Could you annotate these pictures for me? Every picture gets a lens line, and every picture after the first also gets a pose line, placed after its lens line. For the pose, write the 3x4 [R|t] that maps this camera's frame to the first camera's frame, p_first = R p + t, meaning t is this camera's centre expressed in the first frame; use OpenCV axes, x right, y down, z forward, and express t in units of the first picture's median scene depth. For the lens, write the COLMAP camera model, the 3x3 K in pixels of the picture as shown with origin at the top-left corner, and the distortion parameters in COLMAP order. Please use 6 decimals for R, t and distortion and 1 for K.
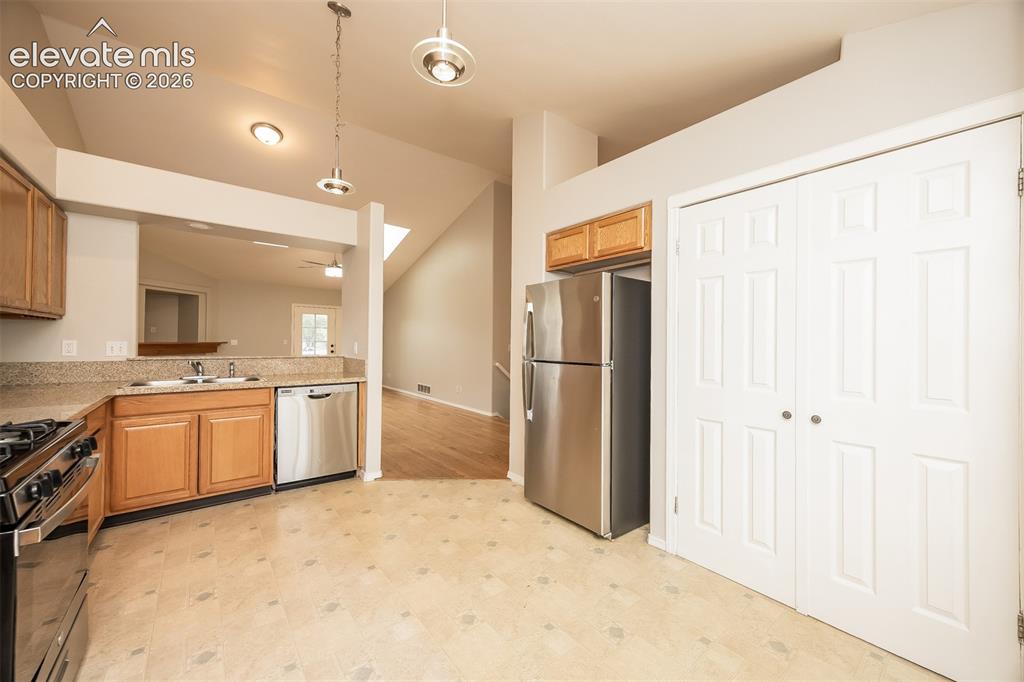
lens RADIAL K [[391.1, 0, 515.9], [0, 391.1, 339.2], [0, 0, 1]] dist [0.001709, 0.000054]
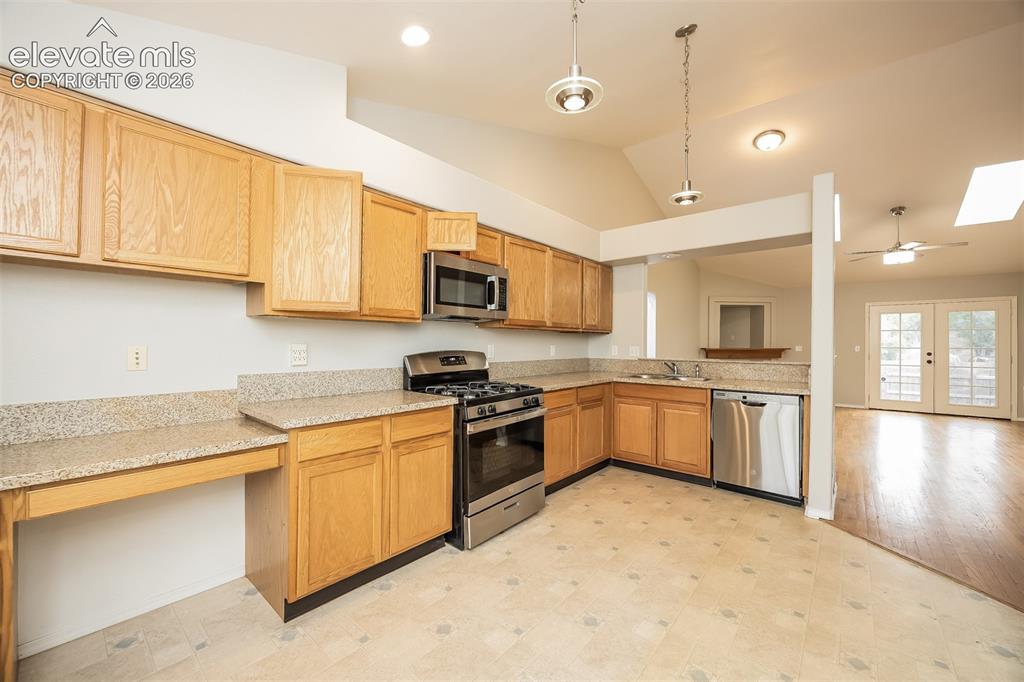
lens RADIAL K [[399.8, 0, 512.0], [0, 399.8, 341.0], [0, 0, 1]] dist [-0.009449, 0.000082]
pose [[0.177604, -0.013988, -0.984003, 0.376230], [0.001408, 0.999902, -0.013959, 0.004527], [0.984101, 0.001093, 0.177606, 0.262381]]
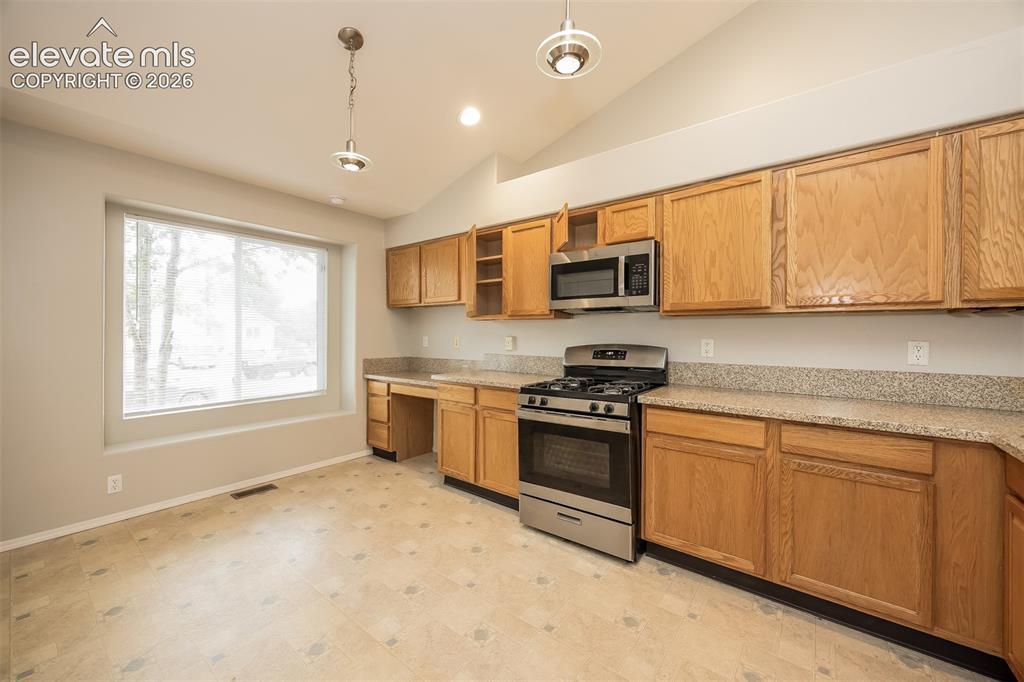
lens RADIAL K [[392.5, 0, 513.8], [0, 392.5, 333.0], [0, 0, 1]] dist [-0.000244, -0.000029]
pose [[-0.974805, -0.016999, -0.222410, -0.176915], [-0.014617, 0.999817, -0.012352, 0.003050], [0.222580, -0.008790, -0.974875, 1.101639]]
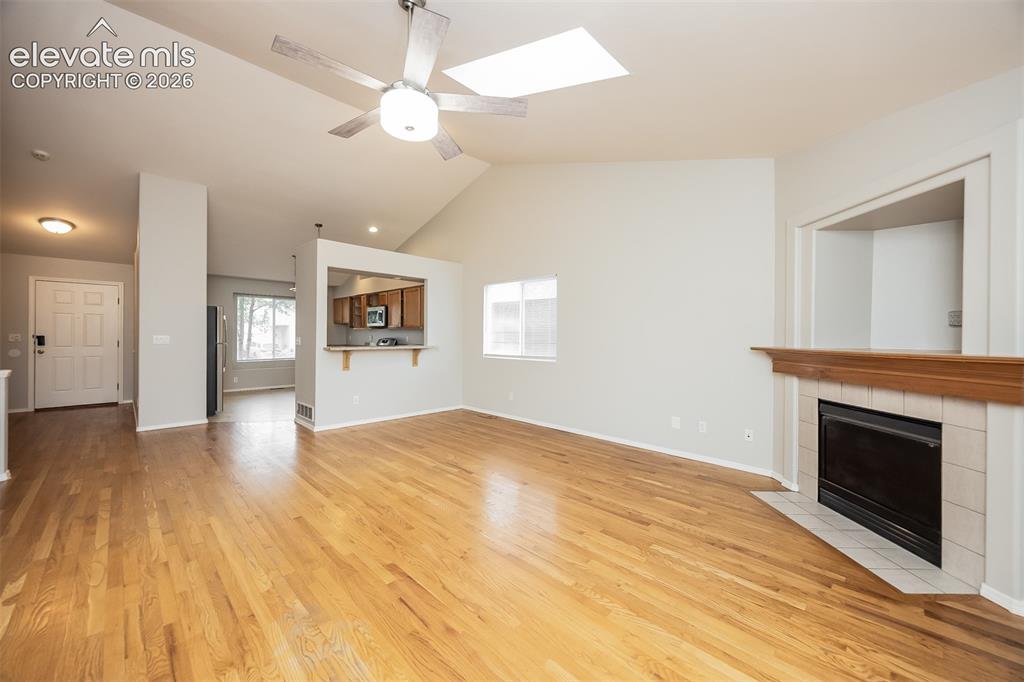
lens RADIAL K [[392.5, 0, 513.8], [0, 392.5, 333.0], [0, 0, 1]] dist [-0.000244, -0.000029]
pose [[-0.994782, -0.018088, -0.100405, -1.145547], [-0.016872, 0.999774, -0.012950, 0.000732], [0.100617, -0.011189, -0.994862, 2.934678]]
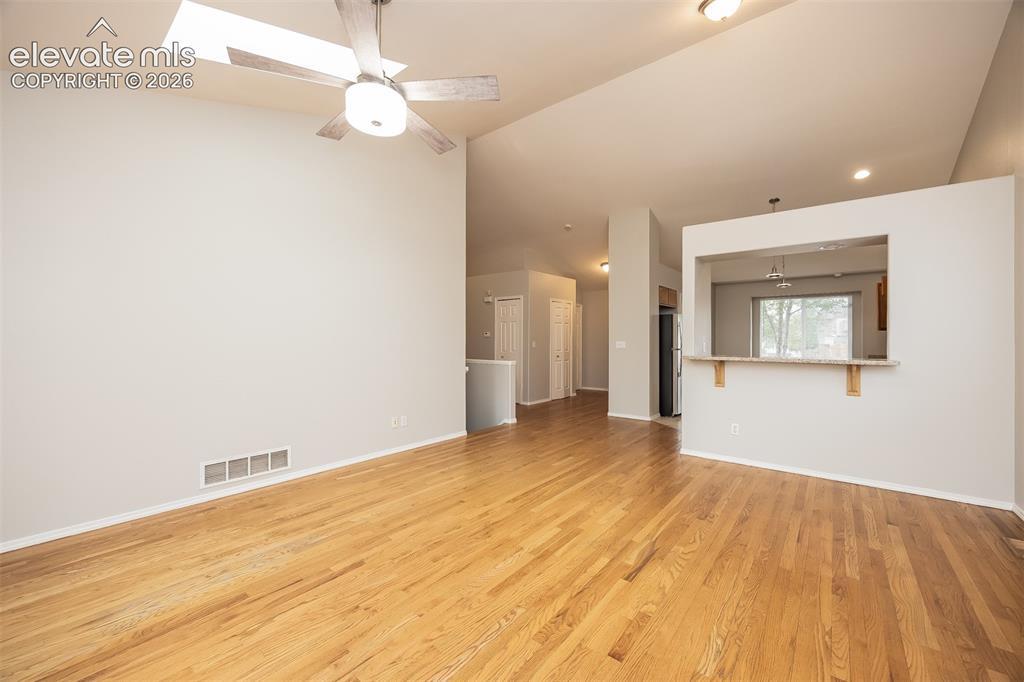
lens RADIAL K [[399.8, 0, 512.0], [0, 399.8, 341.0], [0, 0, 1]] dist [-0.009449, 0.000082]
pose [[-0.199059, -0.016123, 0.979855, -1.724140], [-0.011364, 0.999835, 0.014143, -0.009234], [-0.979922, -0.008320, -0.199209, 2.146511]]
